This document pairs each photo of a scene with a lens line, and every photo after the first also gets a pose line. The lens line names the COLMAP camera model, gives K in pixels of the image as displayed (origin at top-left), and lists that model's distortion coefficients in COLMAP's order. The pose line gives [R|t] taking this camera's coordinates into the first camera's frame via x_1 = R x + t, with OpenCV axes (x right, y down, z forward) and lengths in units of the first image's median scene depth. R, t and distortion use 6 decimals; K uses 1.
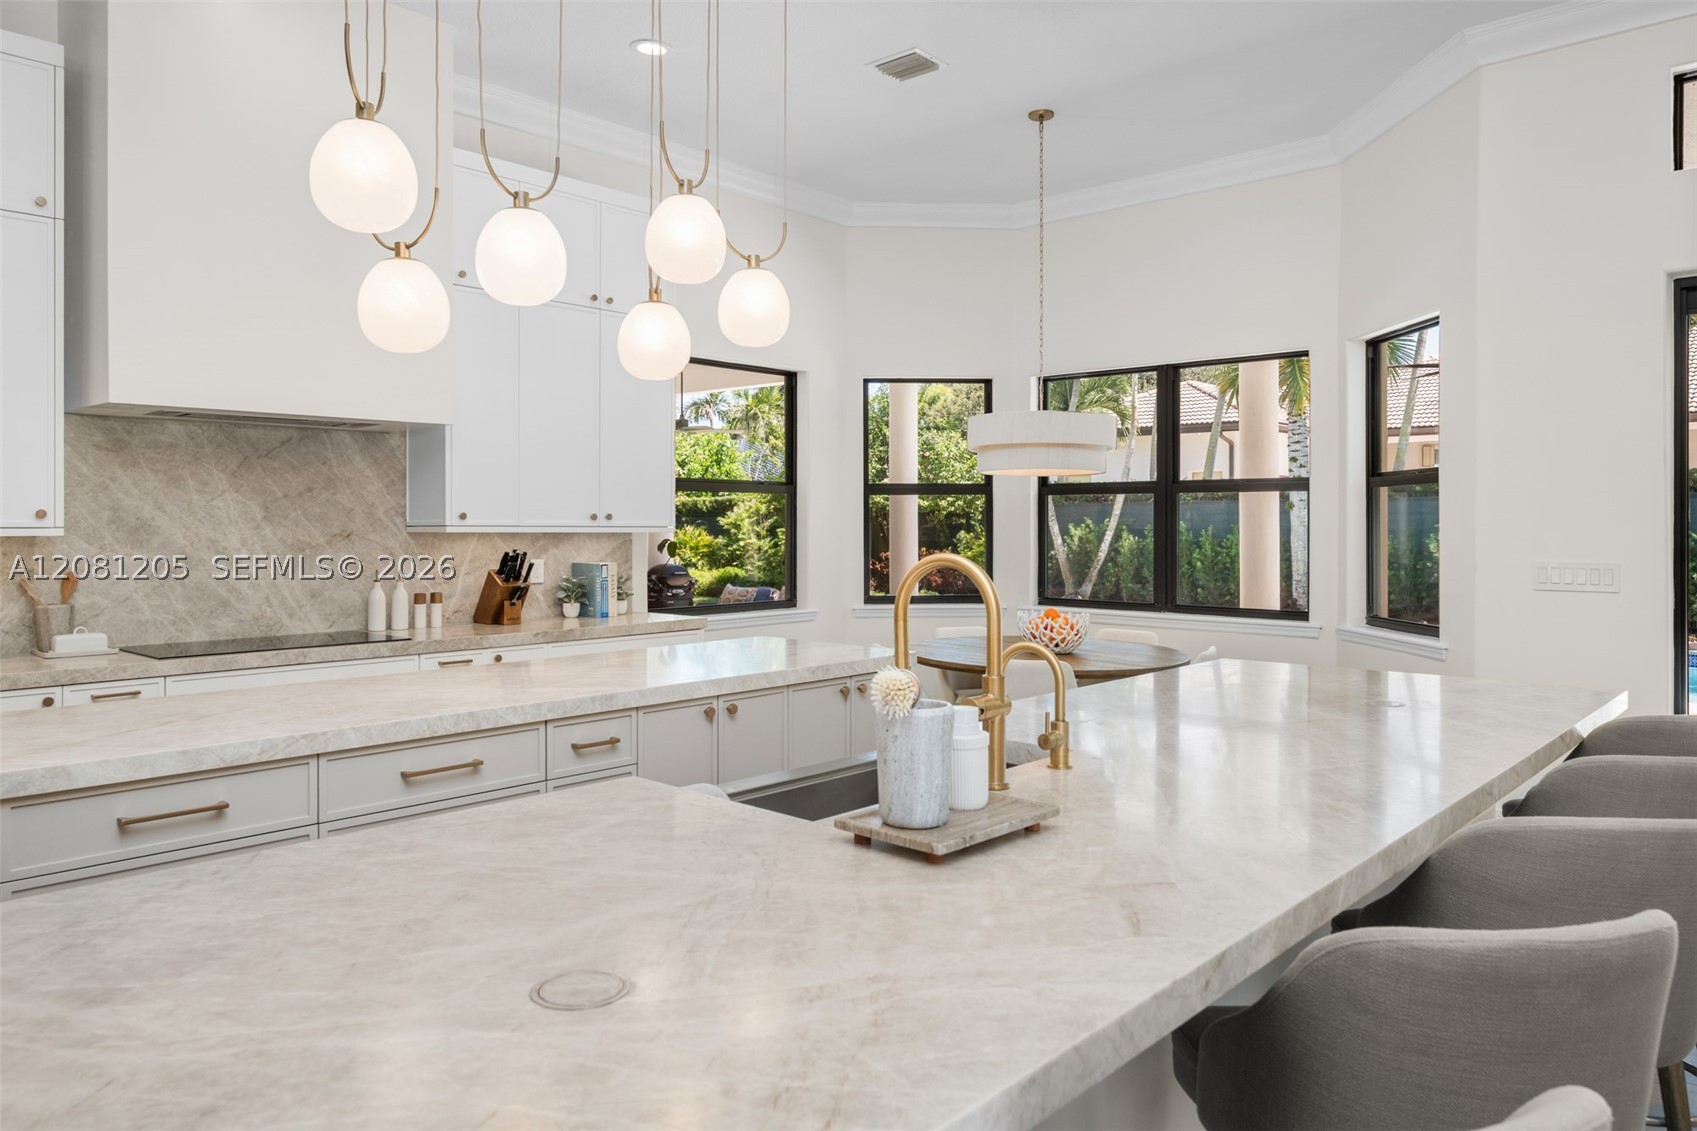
lens RADIAL K [[1147.5, 0, 833.8], [0, 1147.5, 522.4], [0, 0, 1]] dist [0.000450, -0.000606]
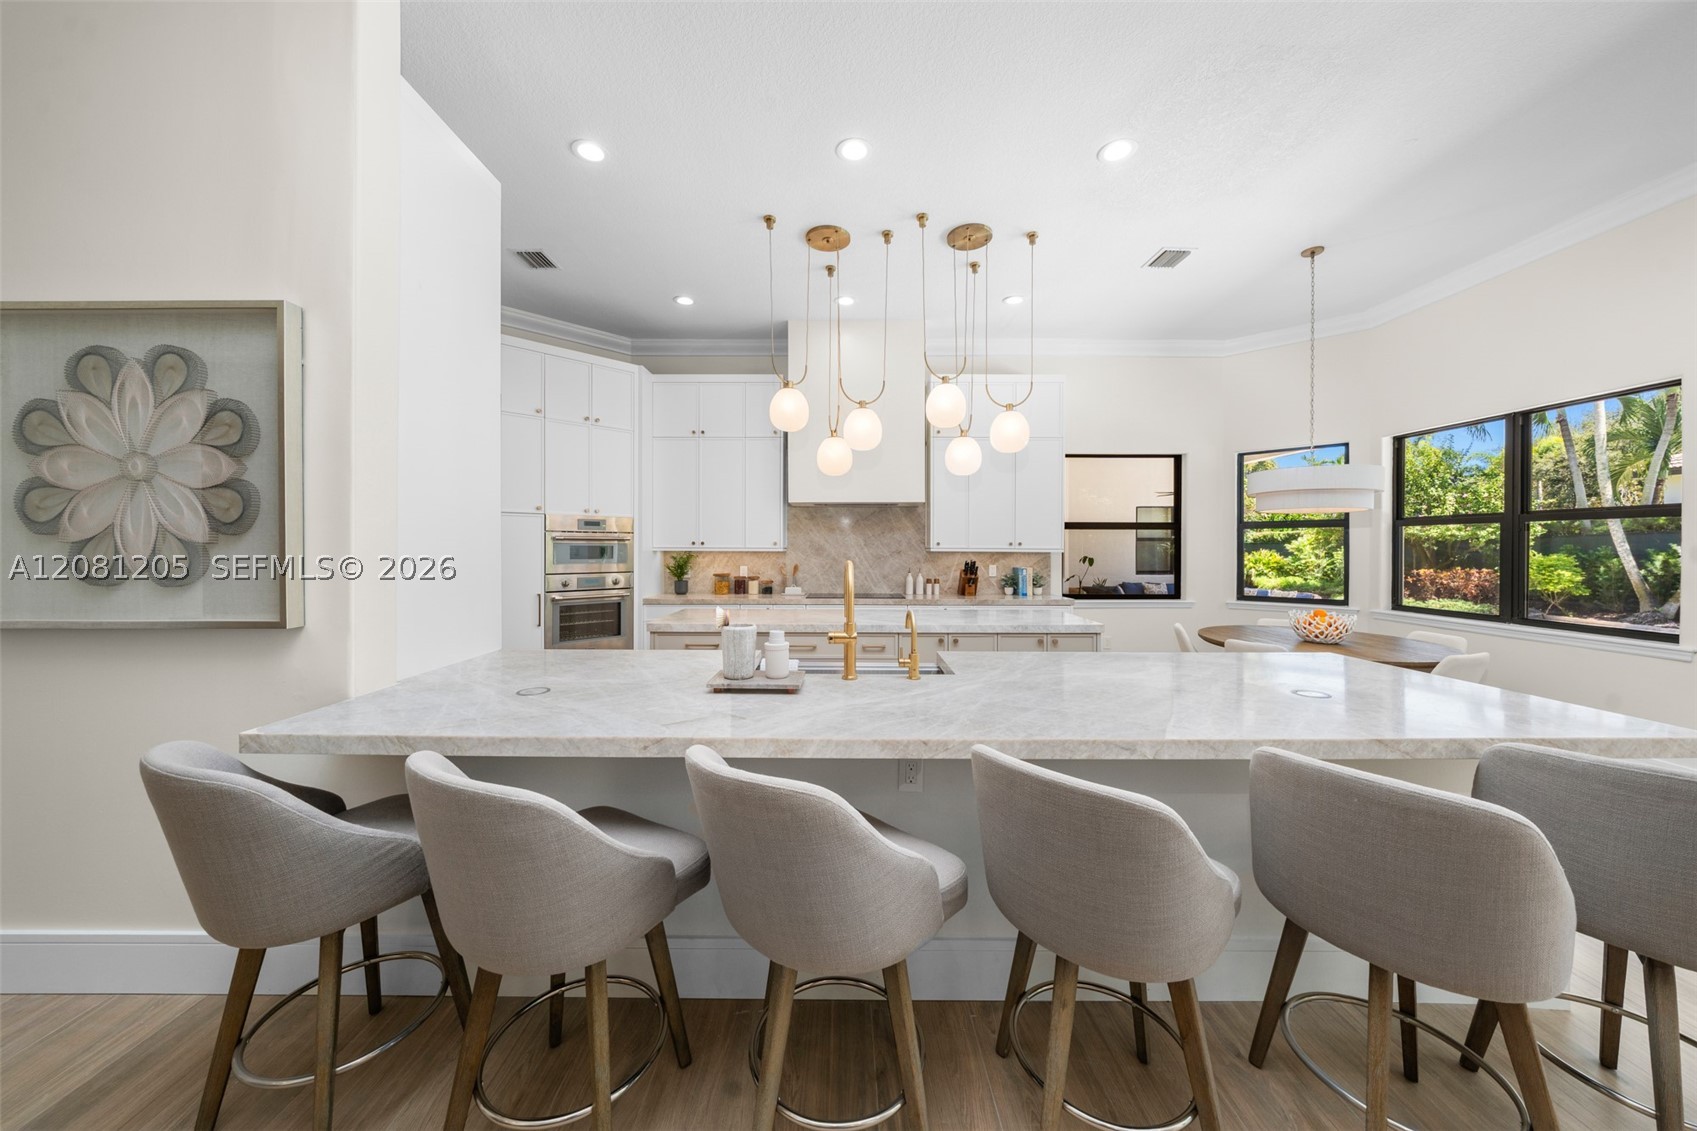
lens RADIAL K [[580.1, 0, 843.1], [0, 580.1, 551.0], [0, 0, 1]] dist [-0.002827, -0.000050]
pose [[0.676586, 0.005799, -0.736341, 0.310964], [-0.001440, 0.999977, 0.006552, 0.001199], [0.736362, -0.003373, 0.676579, 0.111500]]
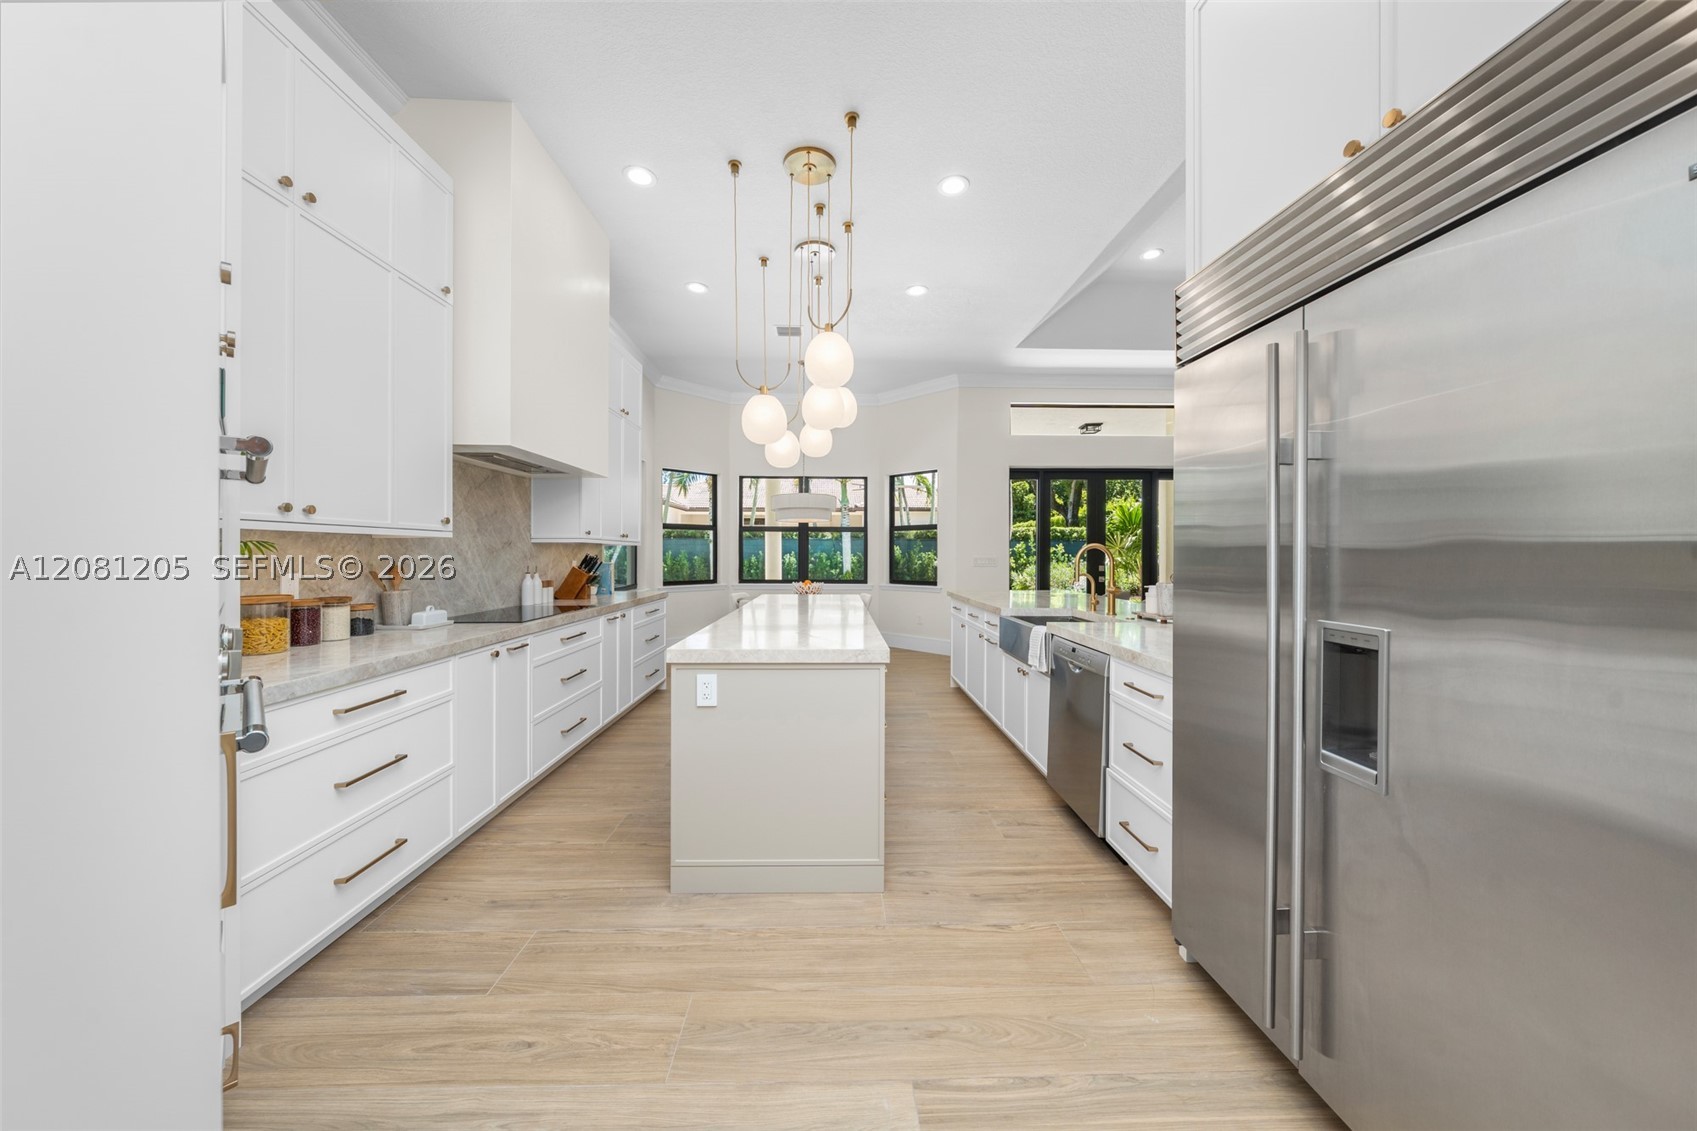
lens RADIAL K [[580.1, 0, 843.1], [0, 580.1, 551.0], [0, 0, 1]] dist [-0.002827, -0.000050]
pose [[0.712678, 0.003657, 0.701482, -0.561425], [-0.002979, 0.999993, -0.002187, 0.018819], [-0.701485, -0.000531, 0.712684, 0.123641]]
